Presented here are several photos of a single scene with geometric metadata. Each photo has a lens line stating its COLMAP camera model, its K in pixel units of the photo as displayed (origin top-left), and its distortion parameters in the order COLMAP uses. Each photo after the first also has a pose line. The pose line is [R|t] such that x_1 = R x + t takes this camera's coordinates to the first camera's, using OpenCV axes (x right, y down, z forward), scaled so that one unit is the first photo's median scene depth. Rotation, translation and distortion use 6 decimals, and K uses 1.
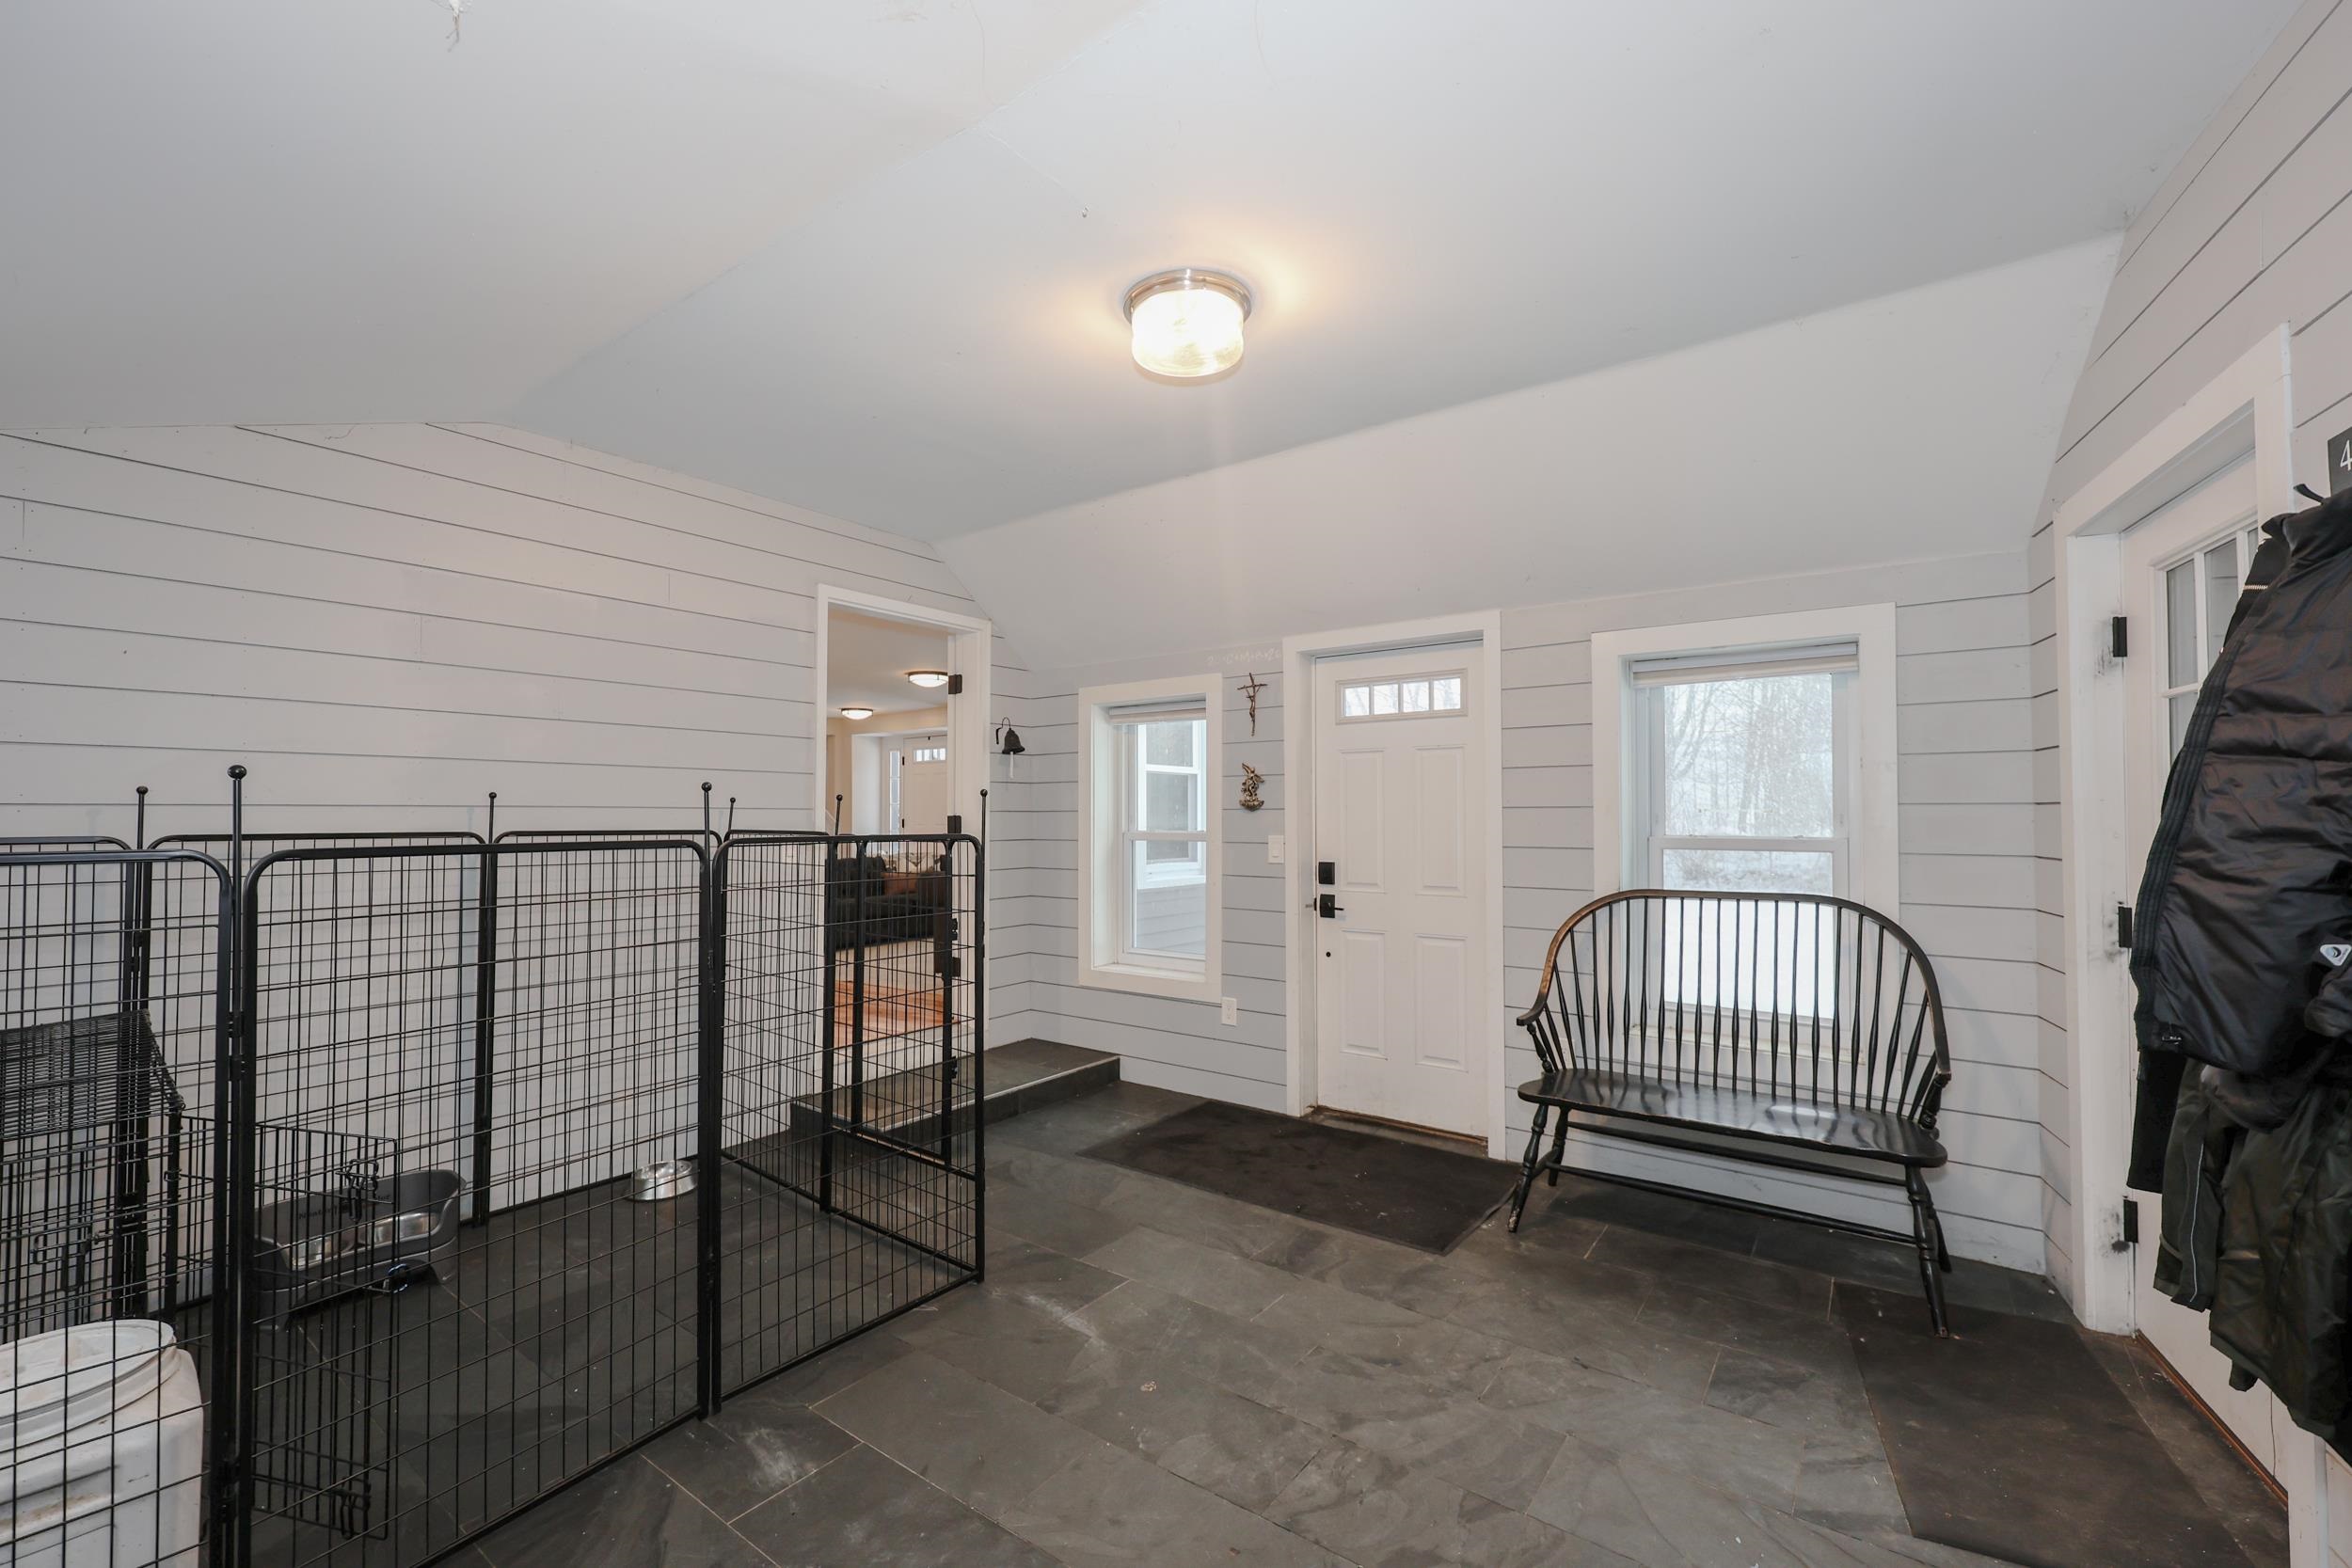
lens RADIAL K [[986.0, 0, 1167.2], [0, 986.0, 780.1], [0, 0, 1]] dist [-0.001518, -0.000232]
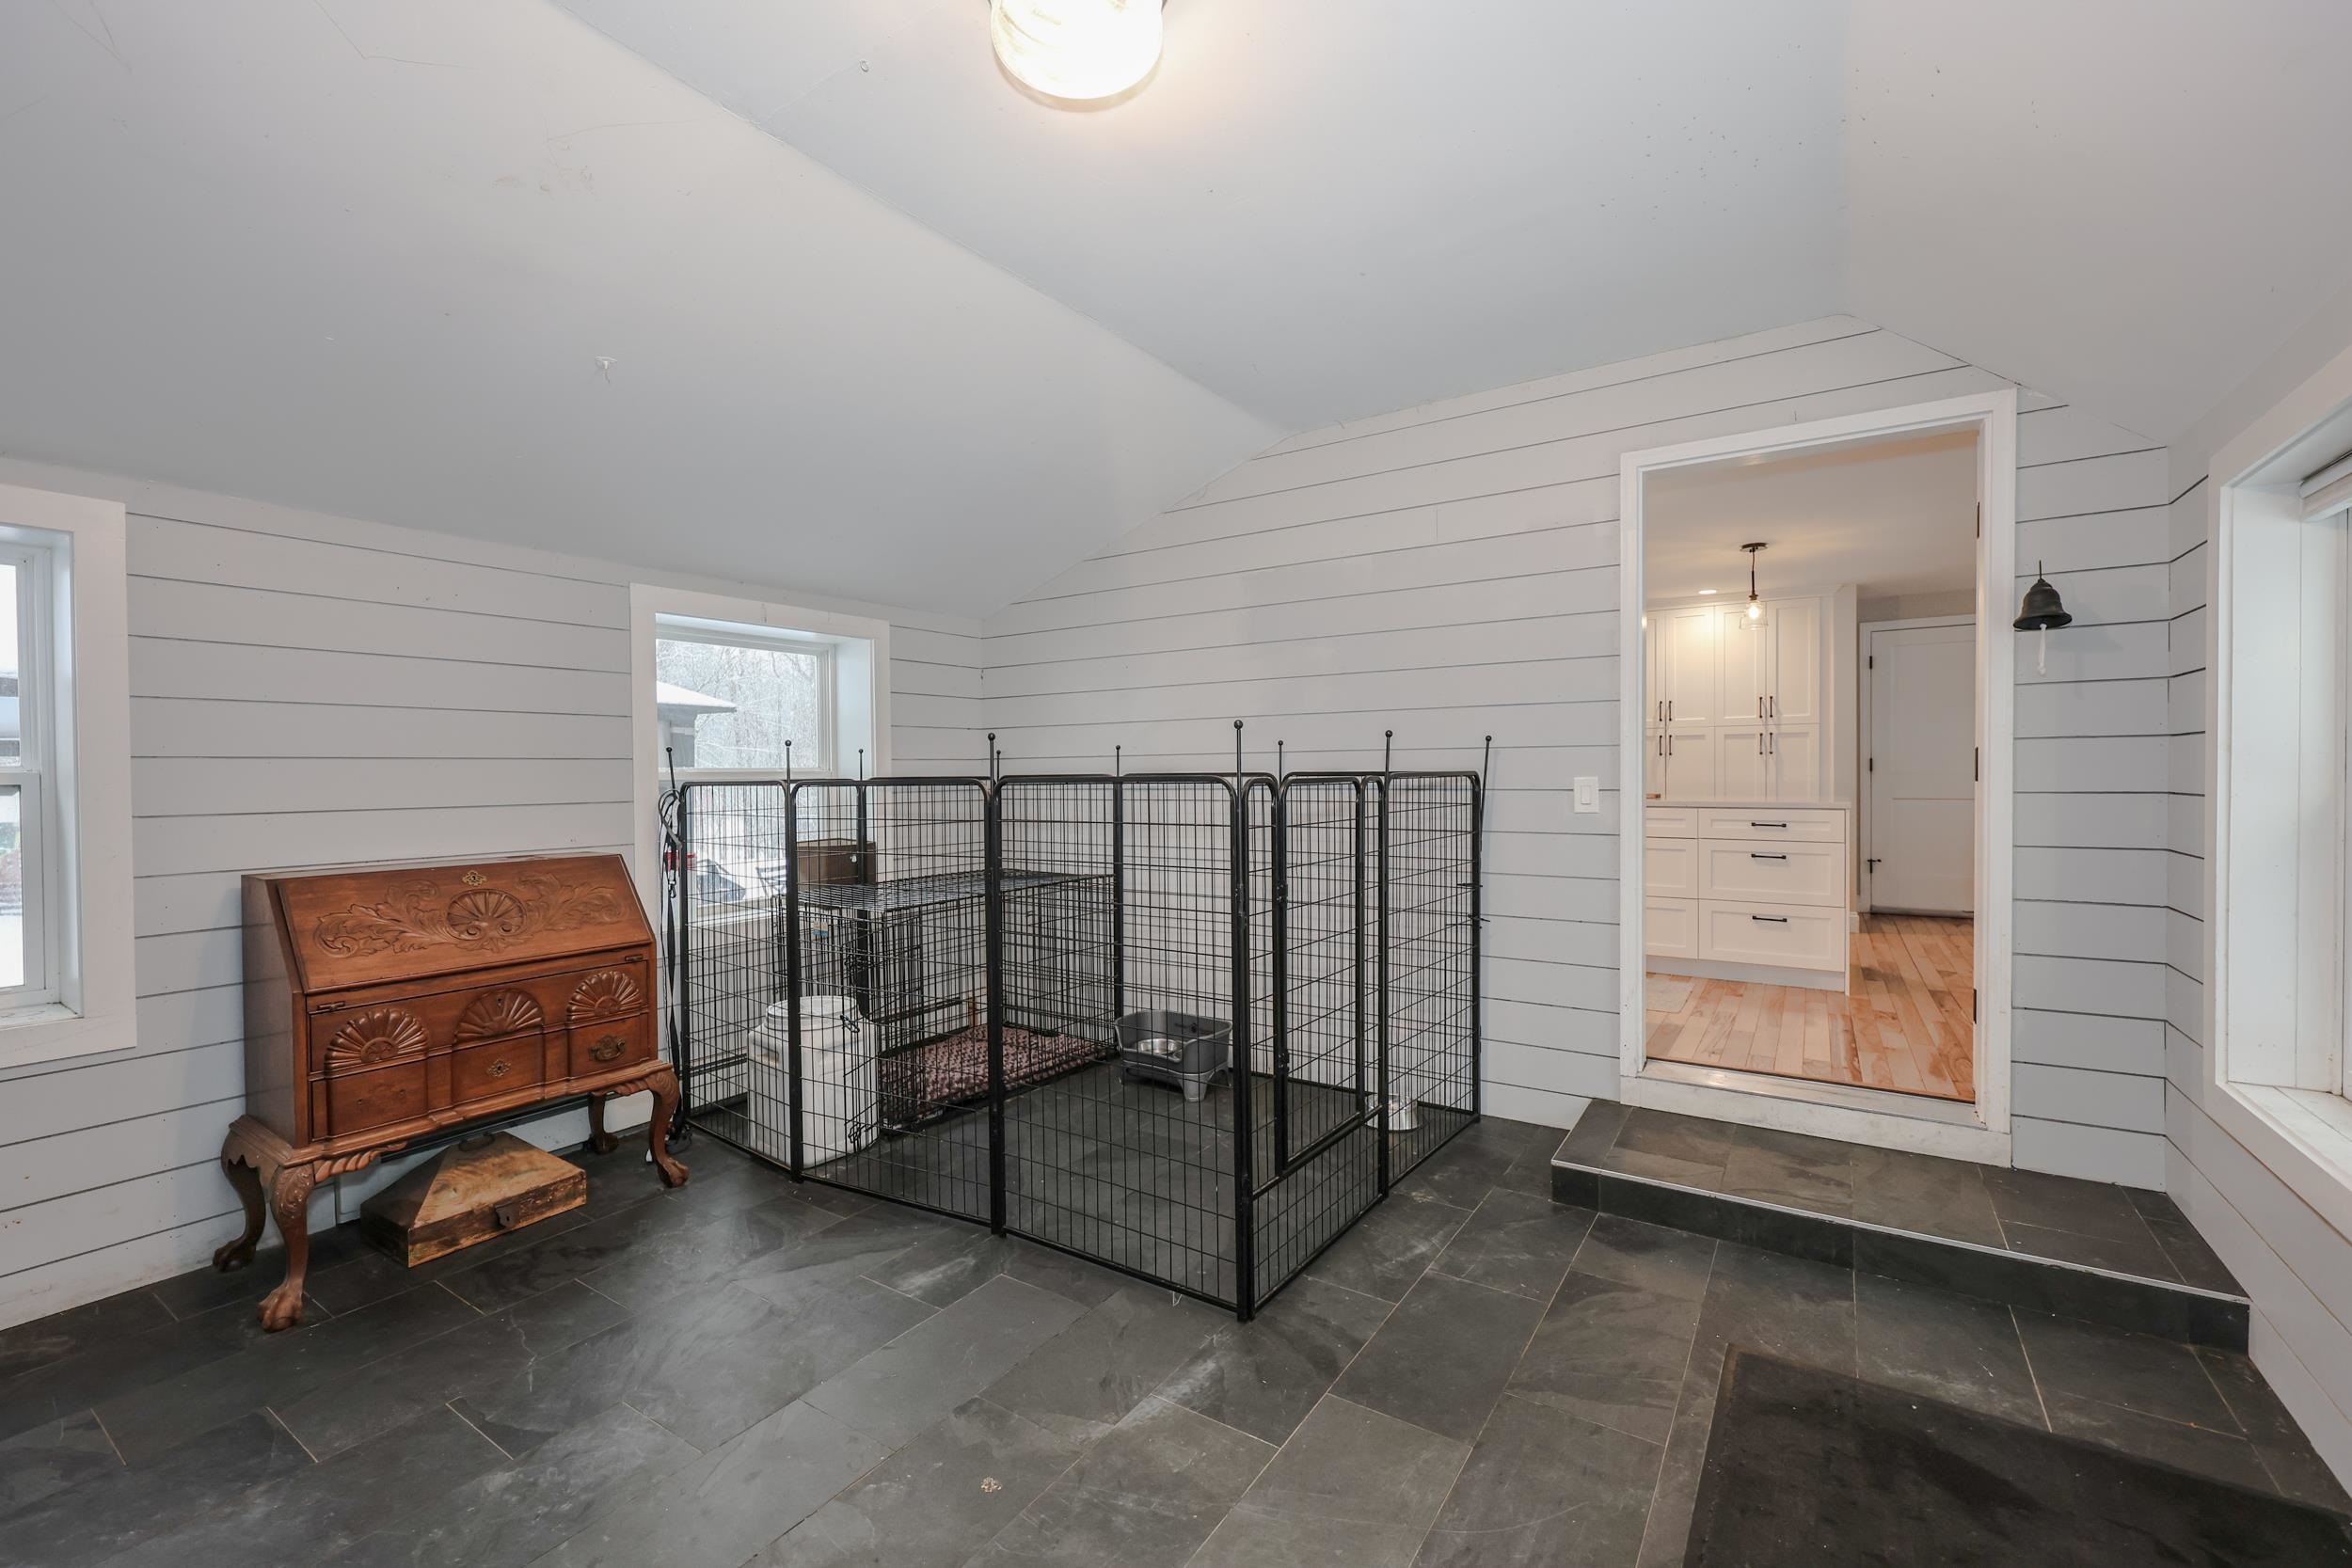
lens RADIAL K [[986.0, 0, 1167.2], [0, 986.0, 780.1], [0, 0, 1]] dist [-0.001518, -0.000232]
pose [[0.060909, 0.019175, -0.997959, 0.599461], [0.047504, 0.998627, 0.022087, 0.034571], [0.997012, -0.048753, 0.059915, 0.880985]]
